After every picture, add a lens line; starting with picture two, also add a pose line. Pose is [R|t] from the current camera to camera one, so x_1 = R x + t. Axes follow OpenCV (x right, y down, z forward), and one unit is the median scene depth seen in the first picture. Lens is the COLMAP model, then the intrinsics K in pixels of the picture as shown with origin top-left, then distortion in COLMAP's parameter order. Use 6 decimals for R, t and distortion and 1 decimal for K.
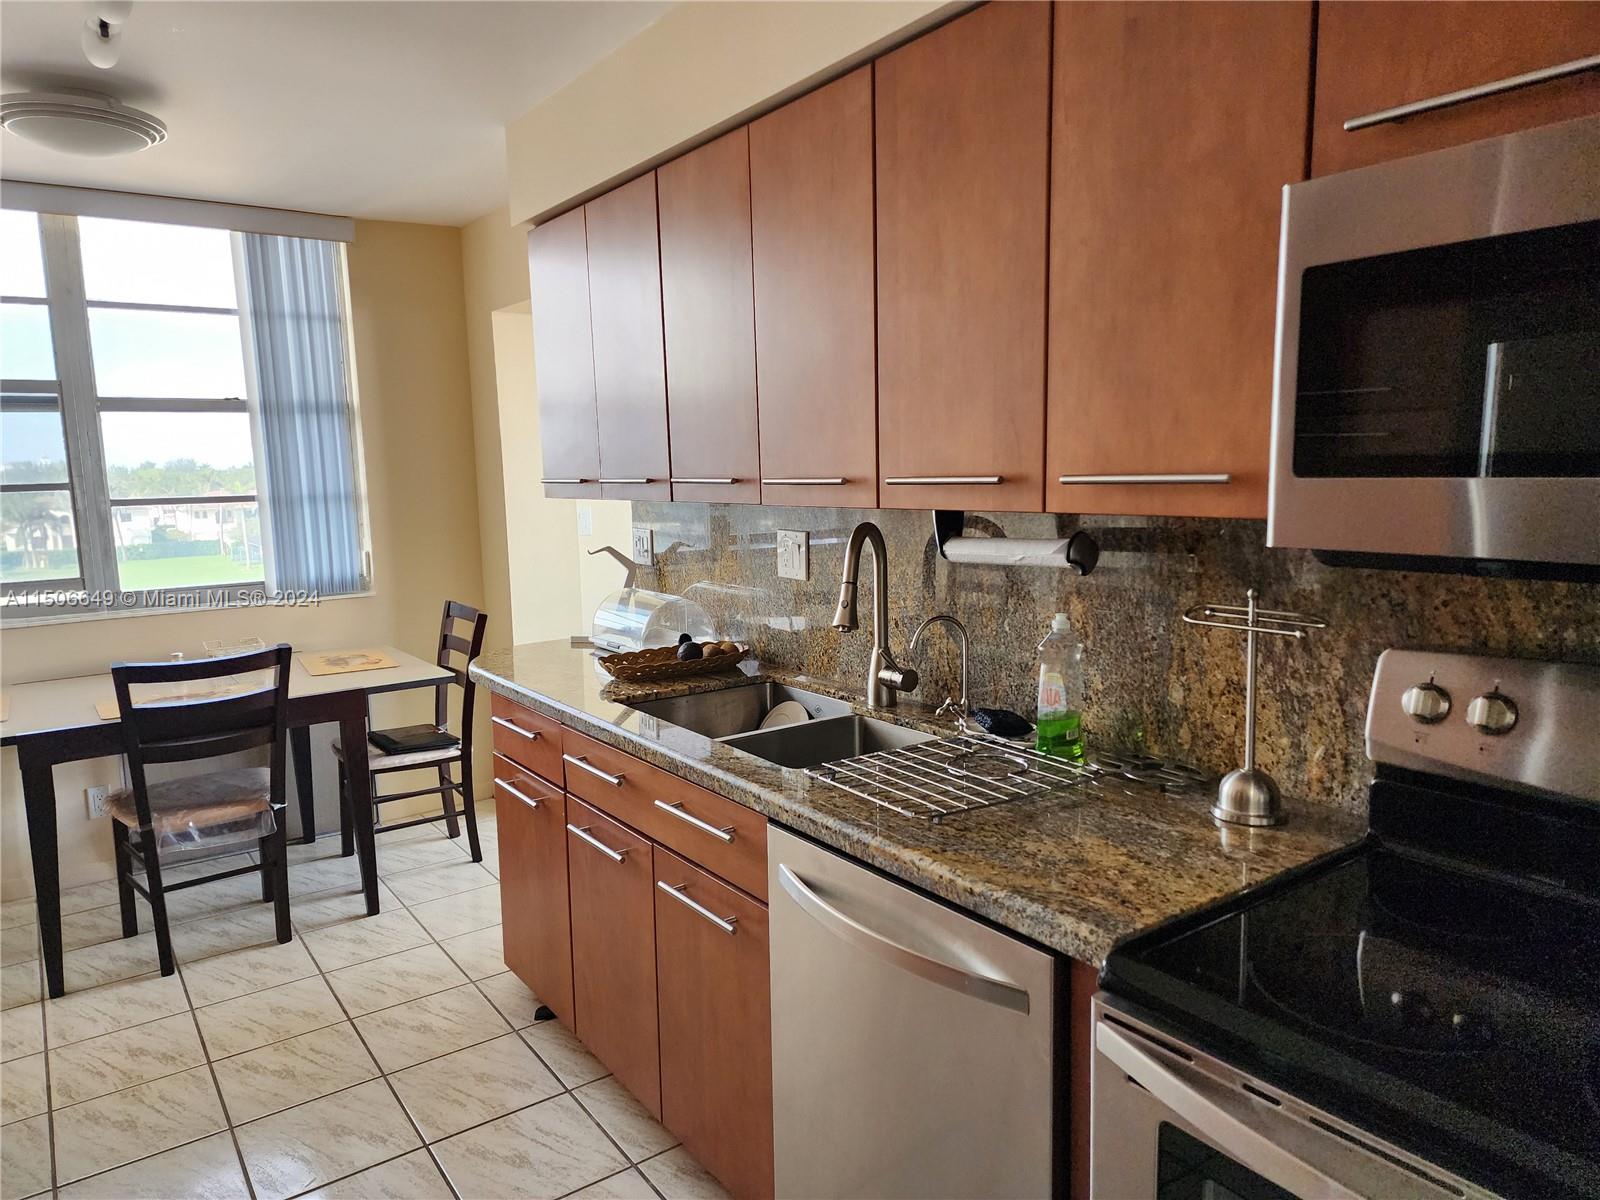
lens RADIAL K [[1054.0, 0, 777.6], [0, 1054.0, 601.4], [0, 0, 1]] dist [0.099693, -0.083142]
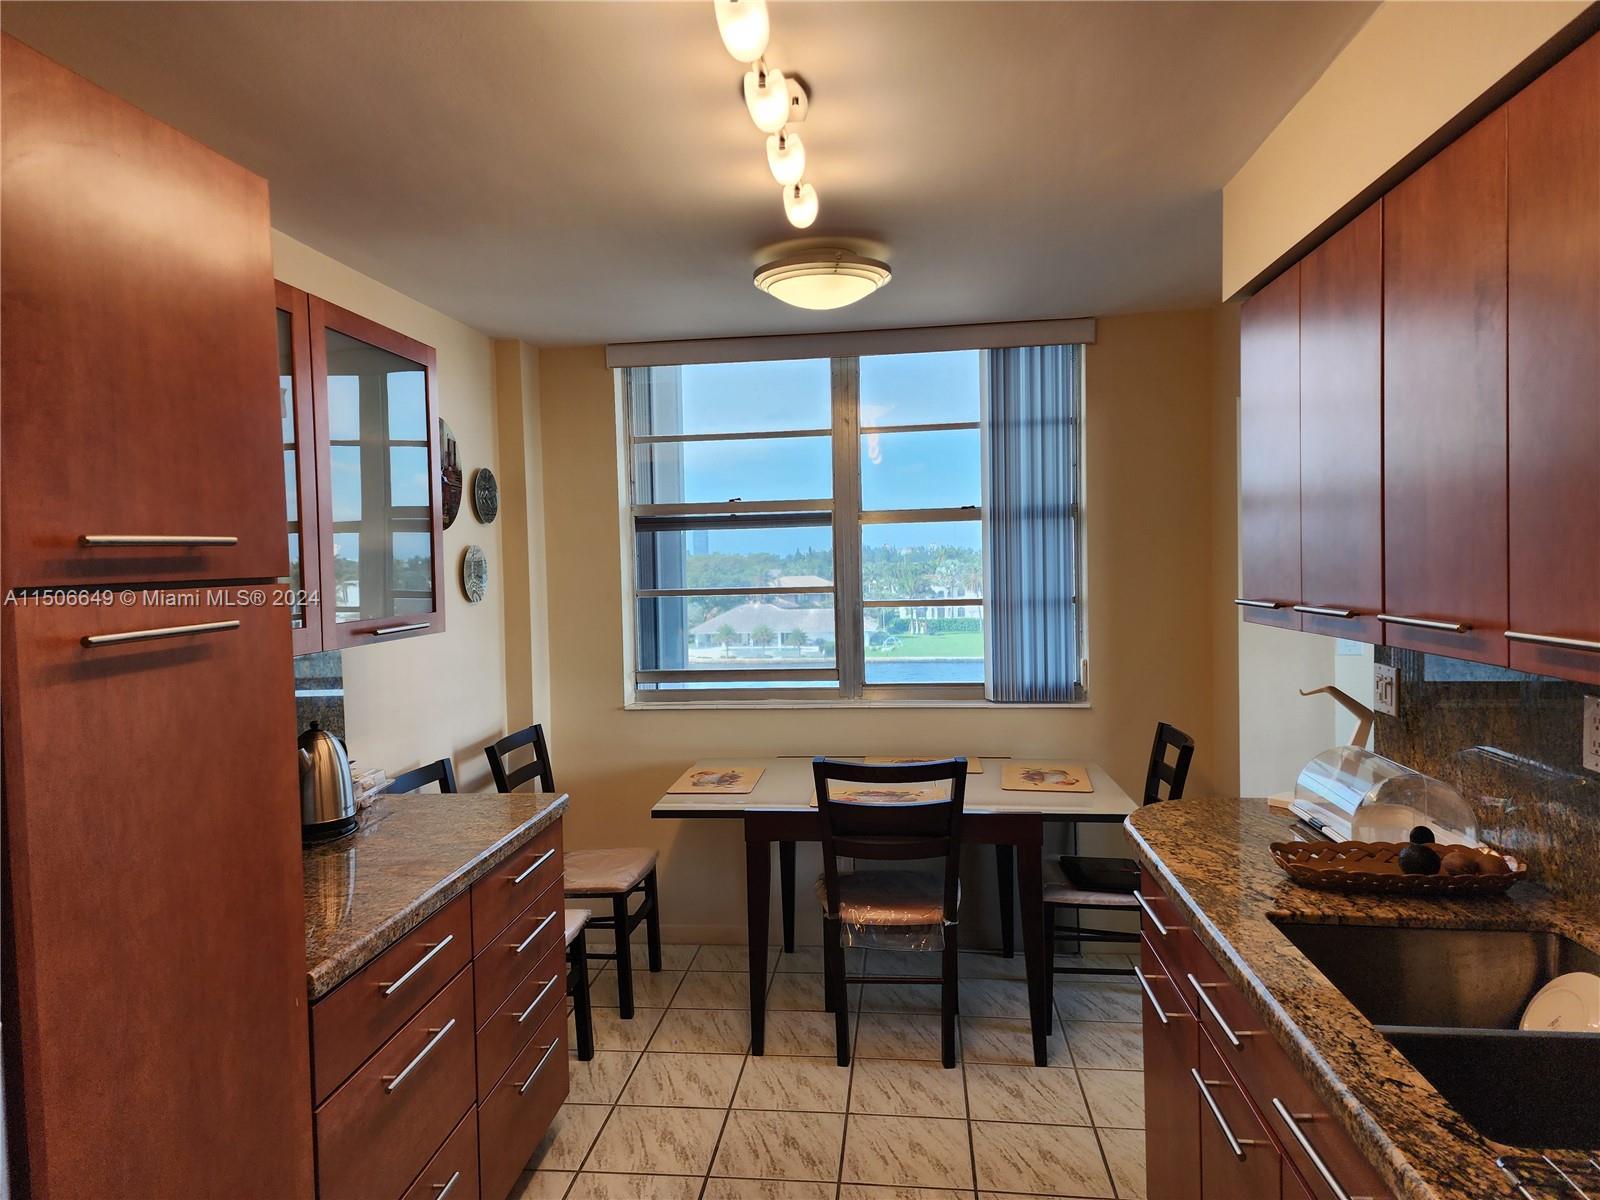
lens RADIAL K [[1057.2, 0, 774.6], [0, 1057.2, 595.4], [0, 0, 1]] dist [0.098309, -0.093784]
pose [[0.735131, 0.029038, -0.677303, 0.069169], [-0.083136, 0.995403, -0.047558, -0.046435], [0.672808, 0.091269, 0.734165, 0.150703]]
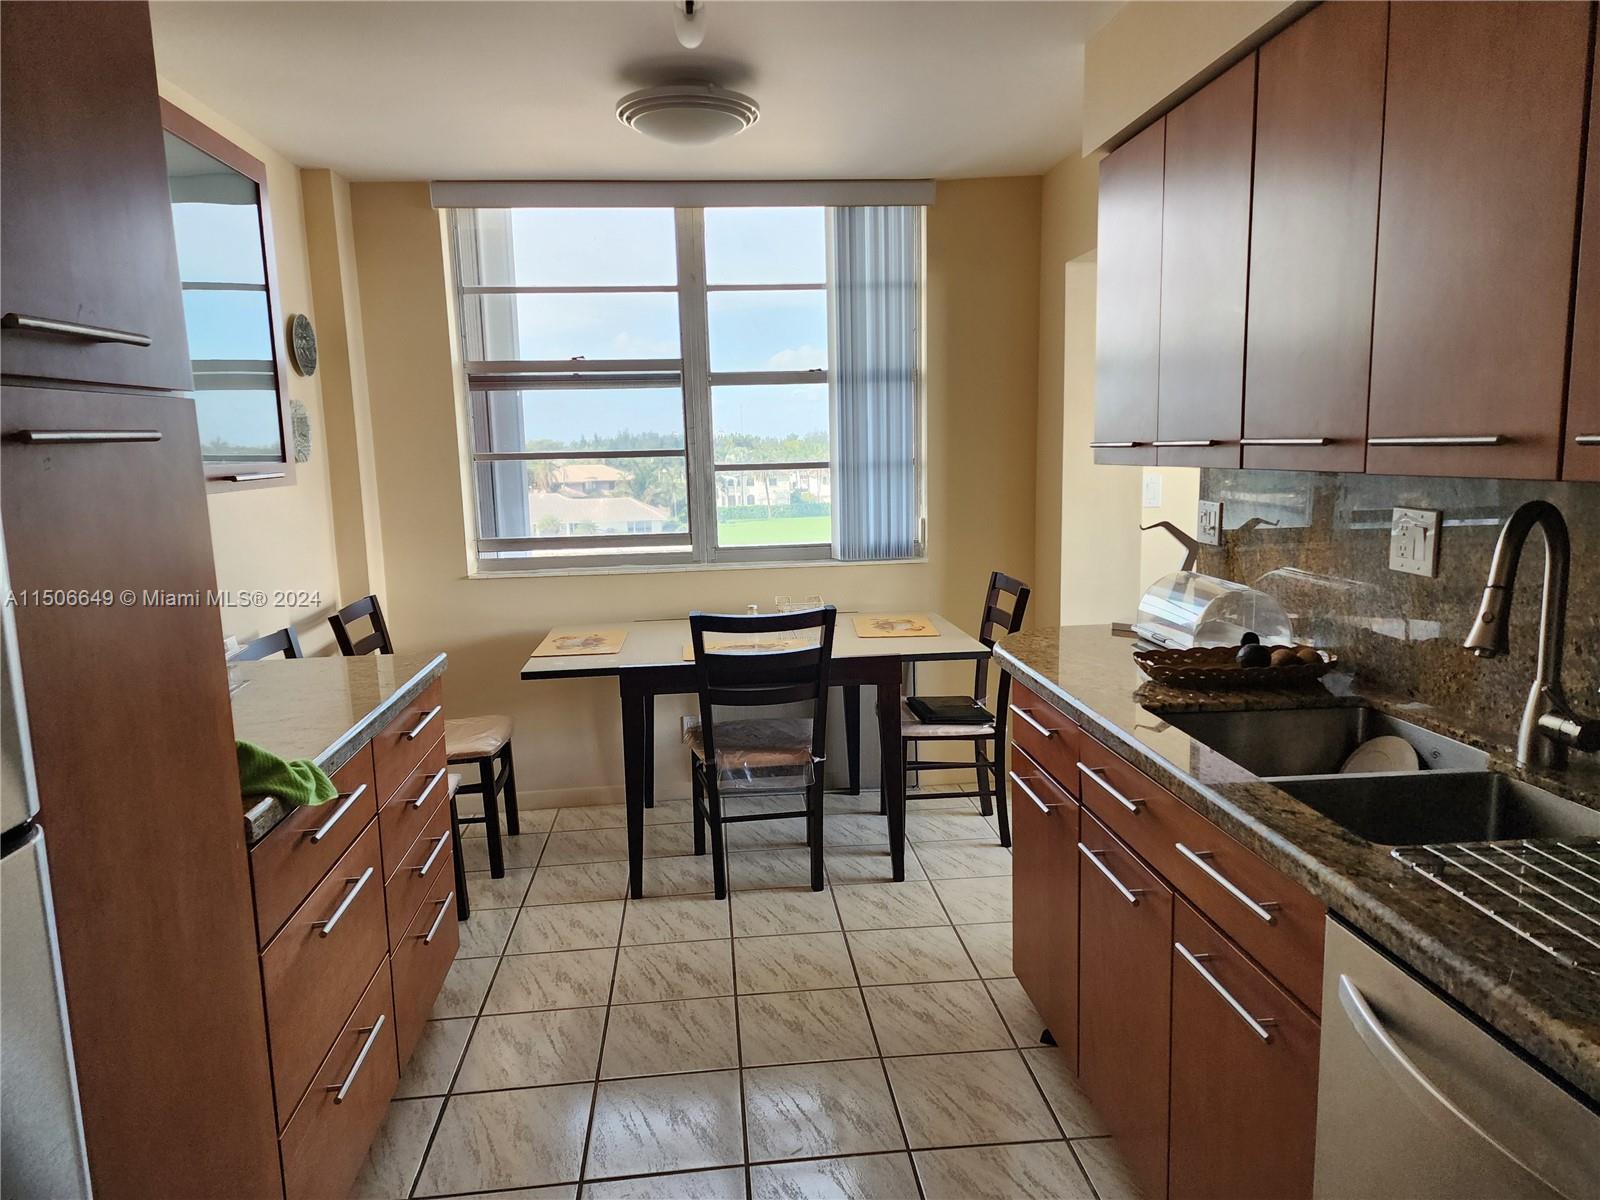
lens RADIAL K [[1057.5, 0, 796.5], [0, 1057.5, 599.7], [0, 0, 1]] dist [0.101153, -0.093071]
pose [[0.866501, 0.074585, -0.493571, 0.013549], [-0.061167, 0.997188, 0.043304, -0.007854], [0.495413, -0.007333, 0.868627, 0.096915]]
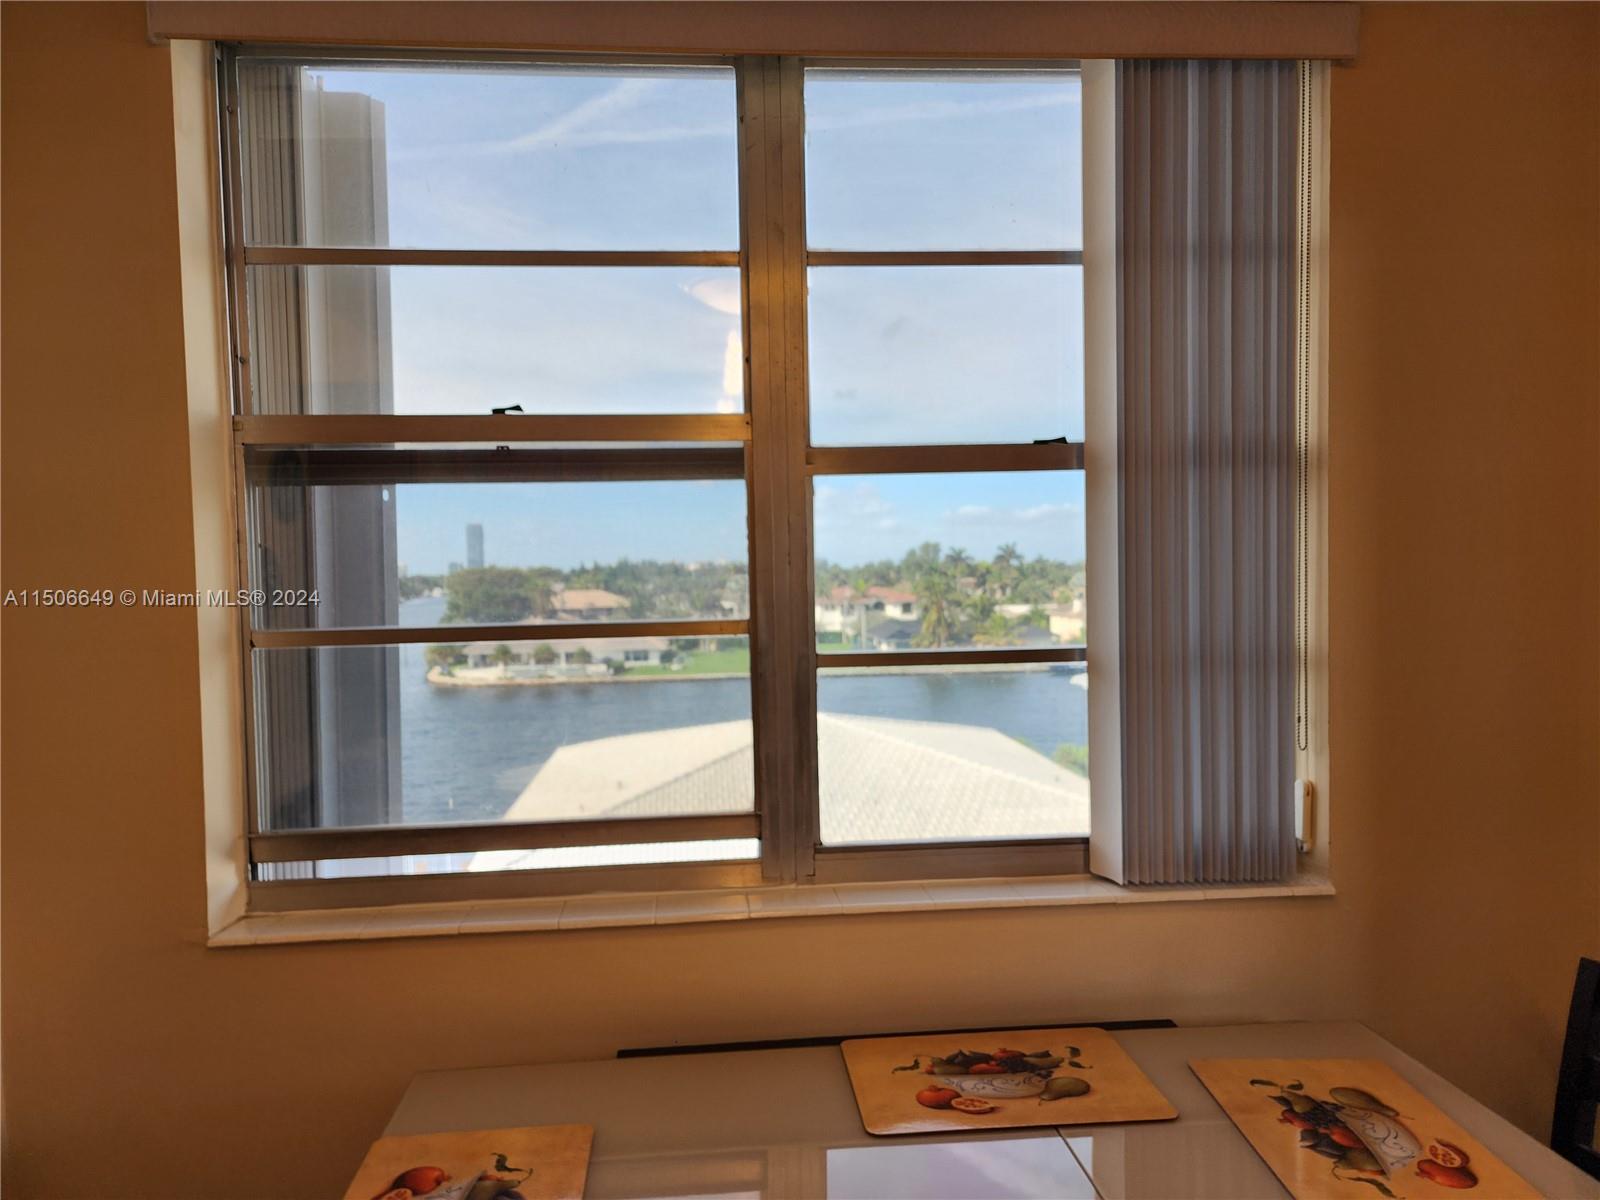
lens RADIAL K [[1057.2, 0, 774.6], [0, 1057.2, 595.4], [0, 0, 1]] dist [0.098309, -0.093784]
pose [[0.856541, 0.019057, -0.515727, -0.449609], [-0.068435, 0.994687, -0.076905, -0.094831], [0.511522, 0.101166, 0.853294, 0.671968]]
